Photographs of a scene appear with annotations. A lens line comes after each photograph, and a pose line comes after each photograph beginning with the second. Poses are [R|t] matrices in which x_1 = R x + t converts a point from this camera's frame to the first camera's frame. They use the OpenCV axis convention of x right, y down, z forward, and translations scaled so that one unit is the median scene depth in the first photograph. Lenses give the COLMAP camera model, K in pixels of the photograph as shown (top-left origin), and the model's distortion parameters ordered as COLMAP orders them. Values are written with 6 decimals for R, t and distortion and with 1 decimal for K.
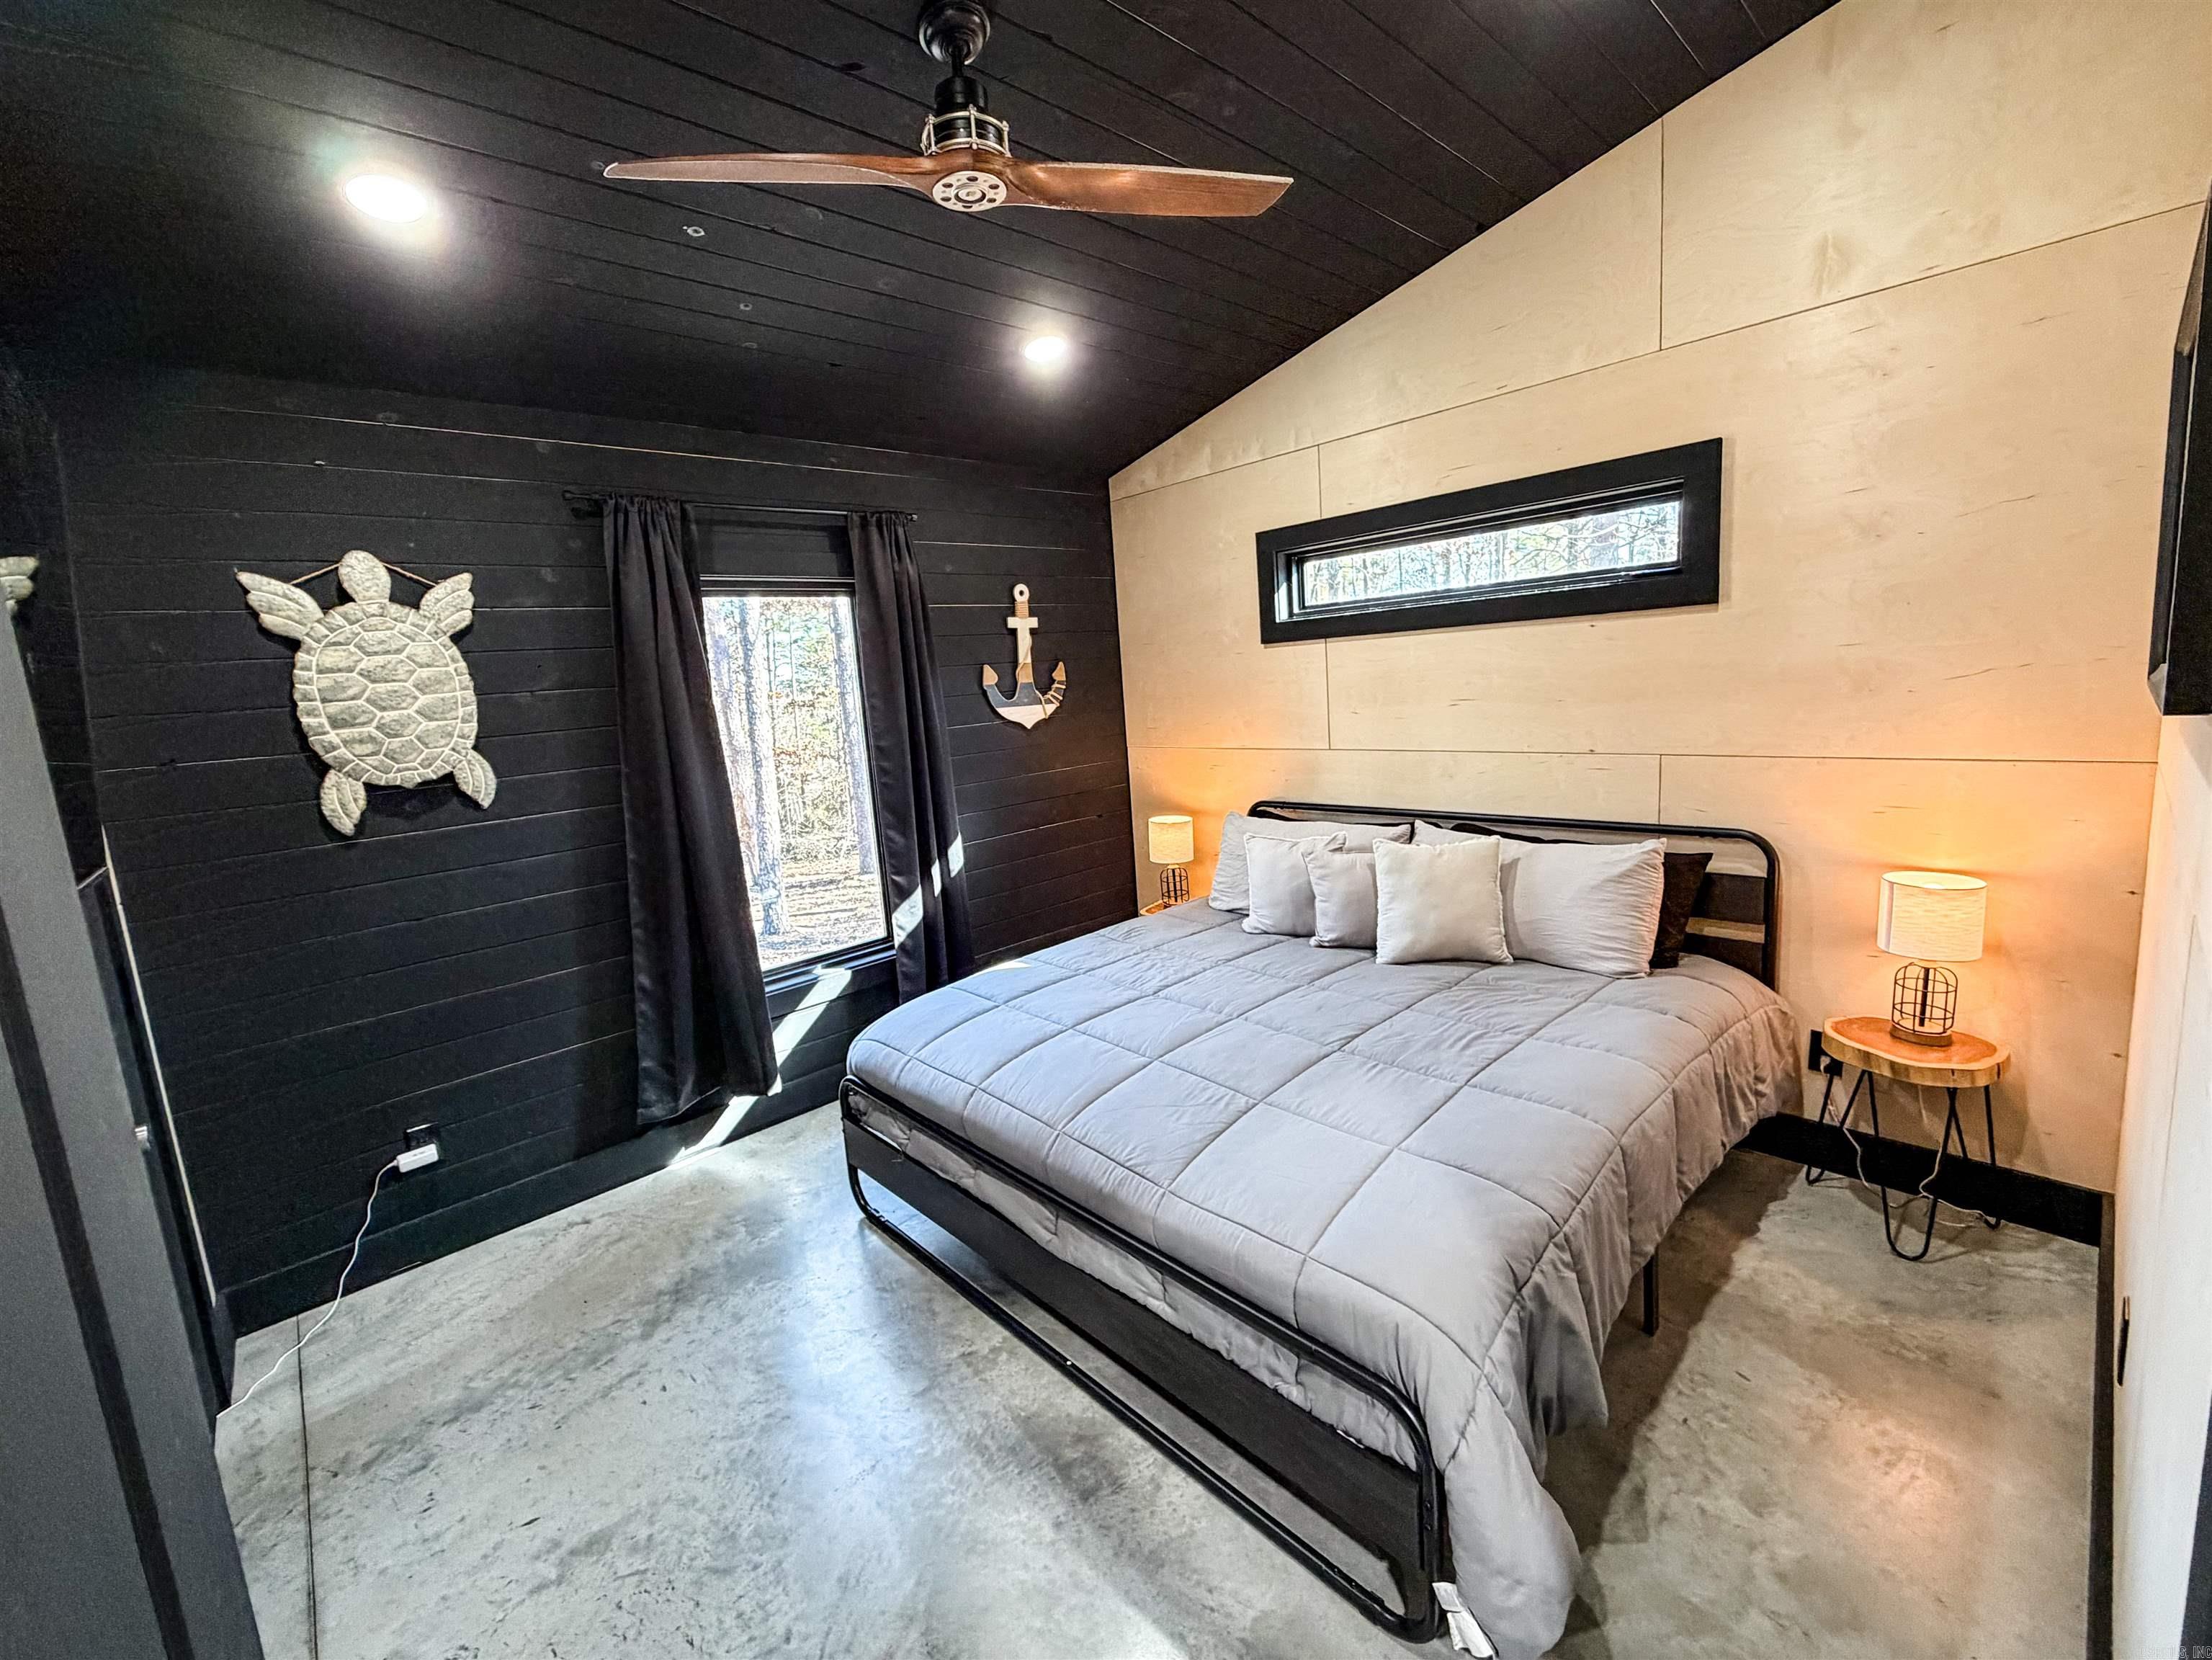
lens RADIAL K [[901.2, 0, 1099.1], [0, 901.2, 820.8], [0, 0, 1]] dist [0.000640, 0.000159]
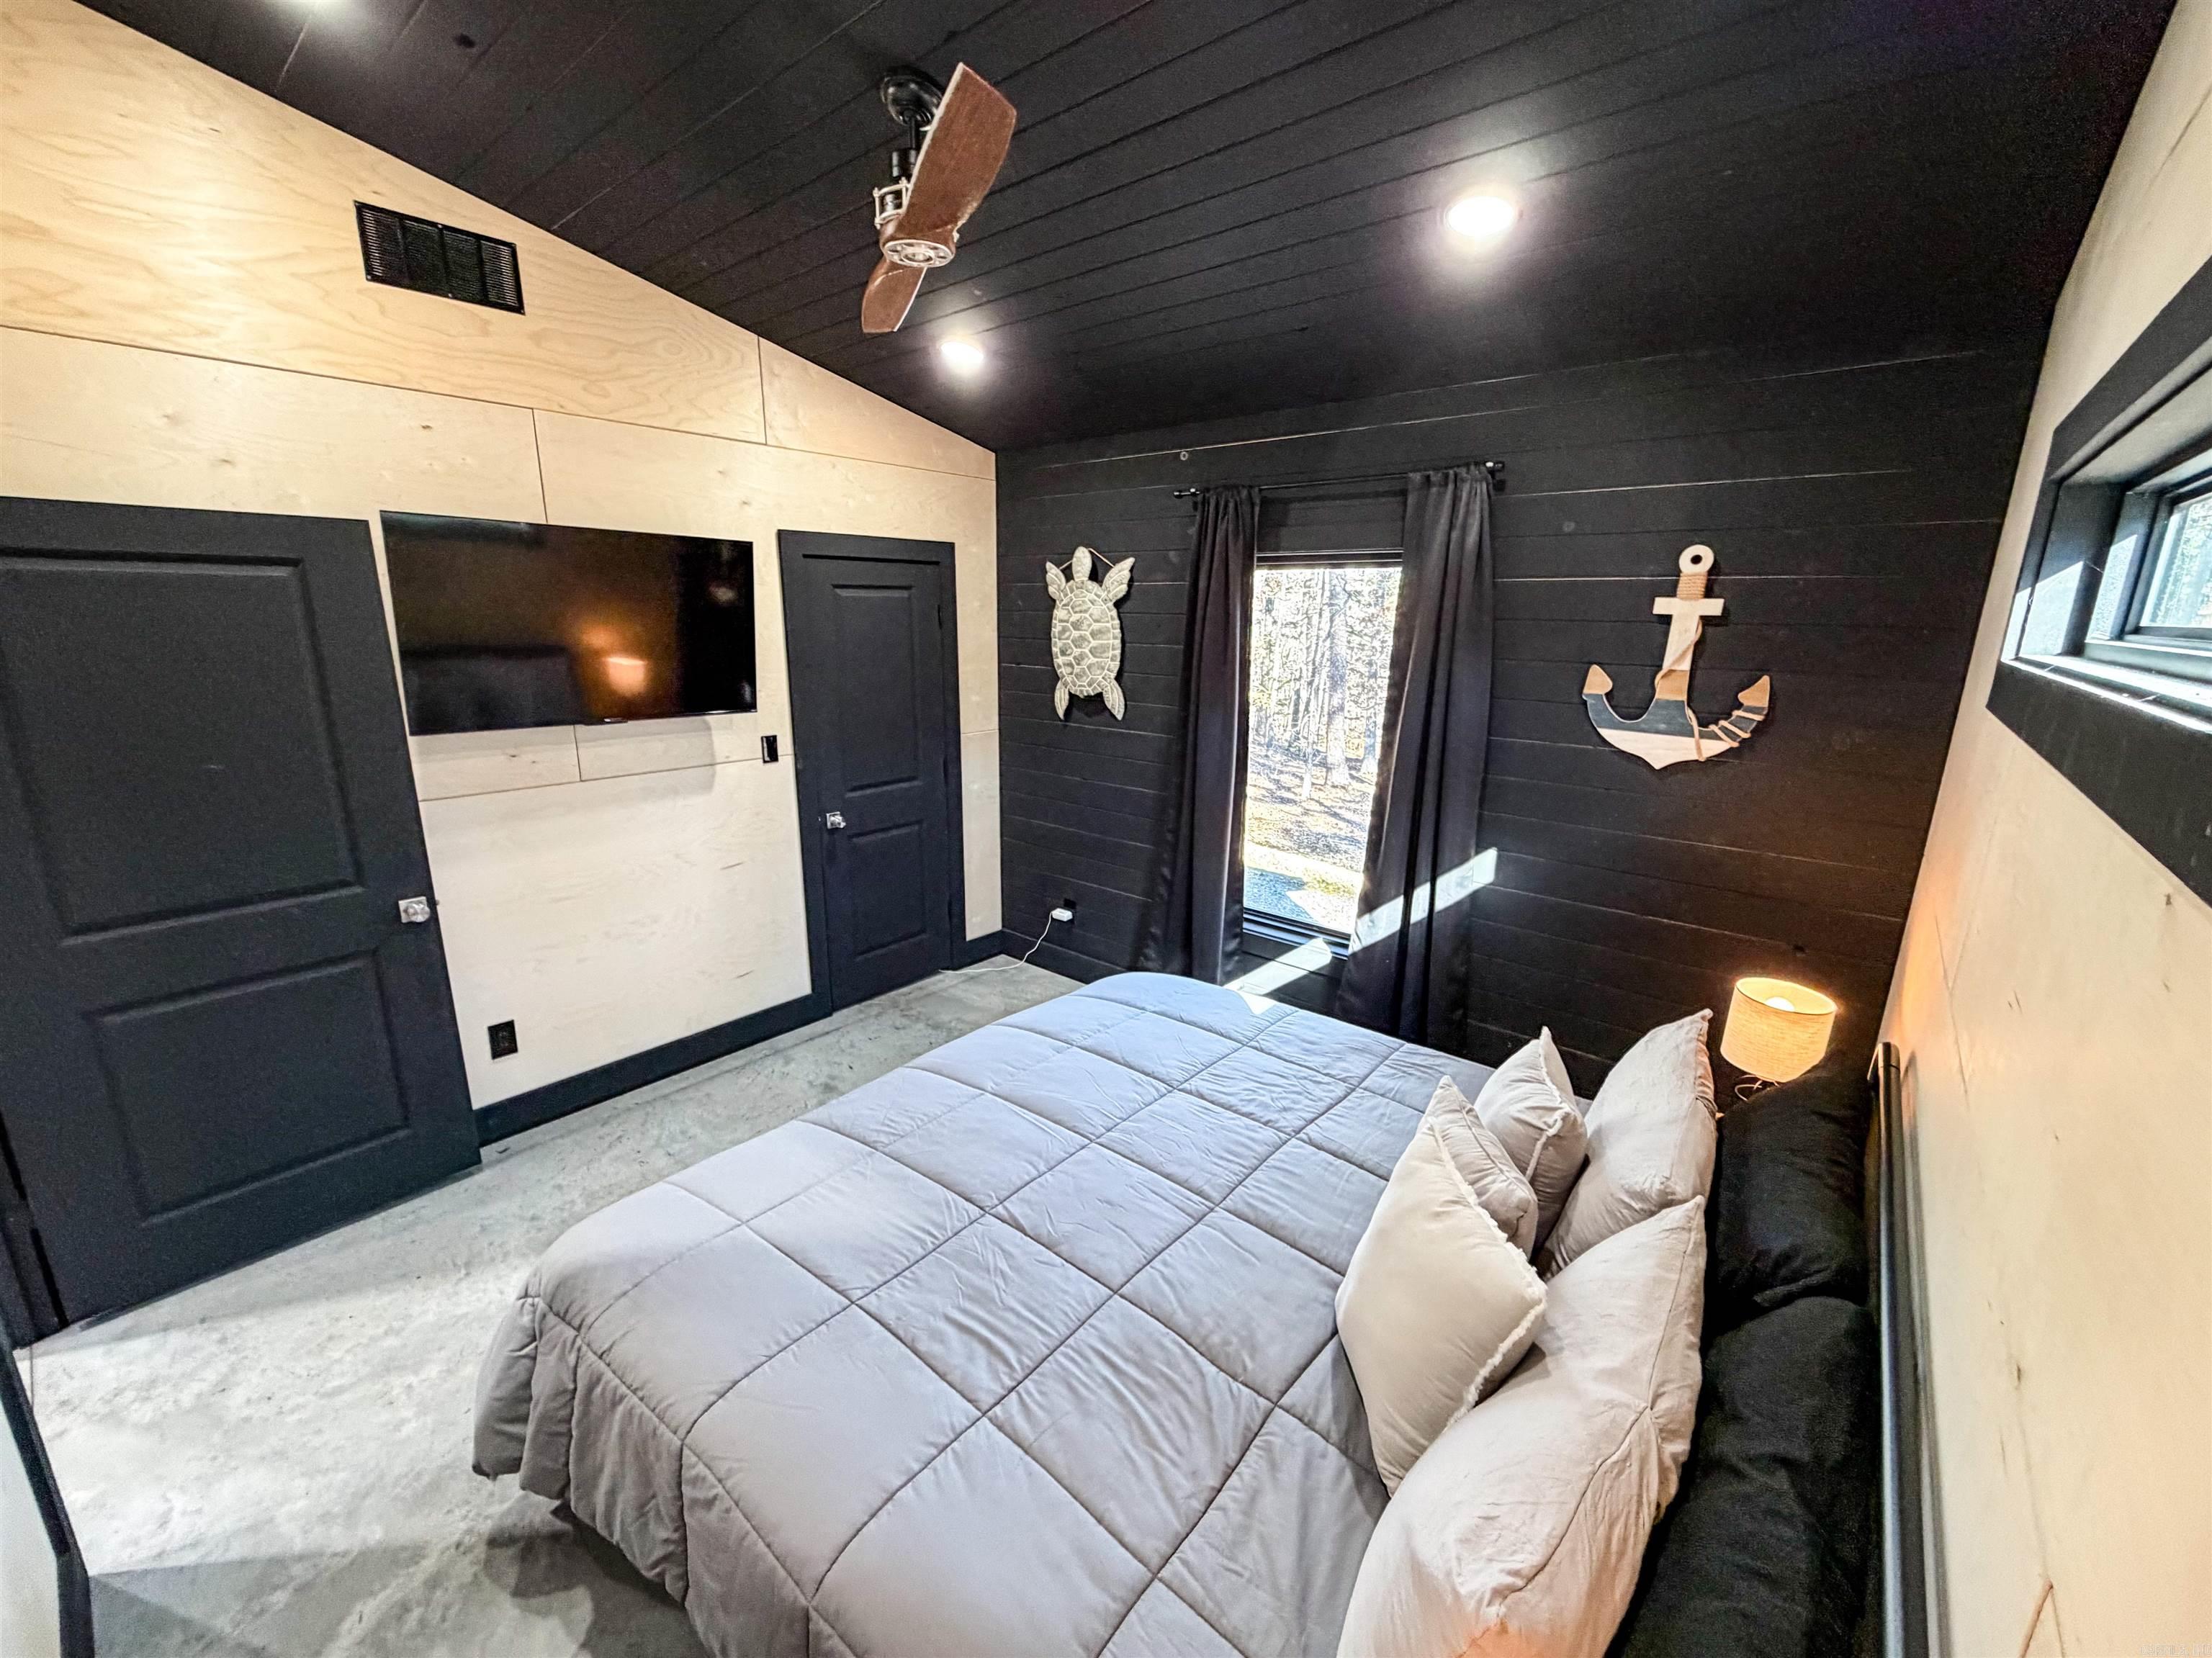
lens RADIAL K [[901.0, 0, 1110.1], [0, 901.0, 838.3], [0, 0, 1]] dist [0.000640, 0.000159]
pose [[0.117298, 0.318650, -0.940587, 0.772888], [-0.184018, 0.937697, 0.294723, -0.265309], [0.975899, 0.138514, 0.168628, 0.764359]]
